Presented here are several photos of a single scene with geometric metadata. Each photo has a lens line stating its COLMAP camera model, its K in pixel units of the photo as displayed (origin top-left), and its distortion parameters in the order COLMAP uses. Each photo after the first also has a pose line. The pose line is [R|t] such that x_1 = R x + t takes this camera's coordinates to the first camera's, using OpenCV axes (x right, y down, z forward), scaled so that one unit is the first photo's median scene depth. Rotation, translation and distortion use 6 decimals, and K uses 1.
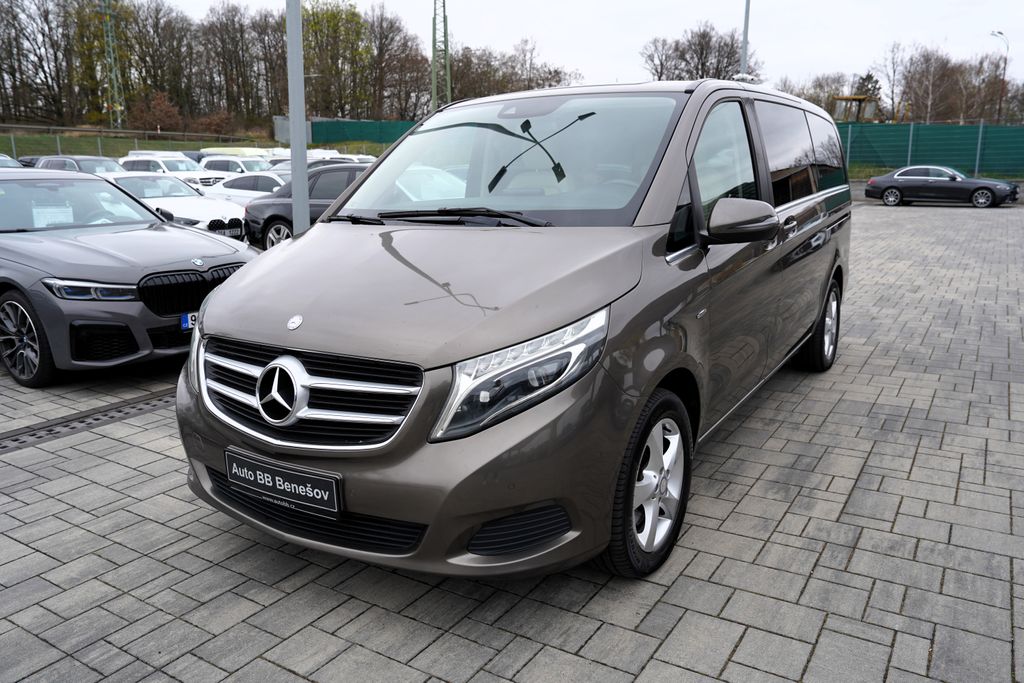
lens RADIAL K [[767.5, 0, 517.0], [0, 767.5, 339.1], [0, 0, 1]] dist [-0.032014, 0.014714]
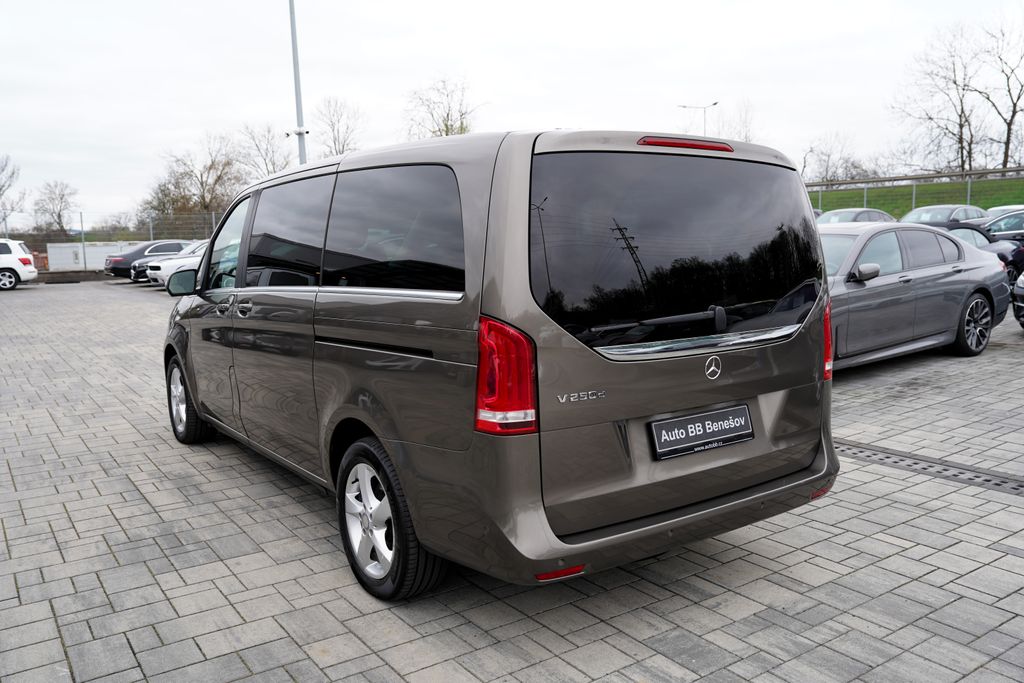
lens RADIAL K [[812.6, 0, 509.2], [0, 812.6, 341.0], [0, 0, 1]] dist [-0.030341, 0.032348]
pose [[-0.388678, 0.146965, -0.909577, 1.715694], [-0.169634, 0.958907, 0.227423, -0.580562], [0.905624, 0.242689, -0.347776, 2.407917]]
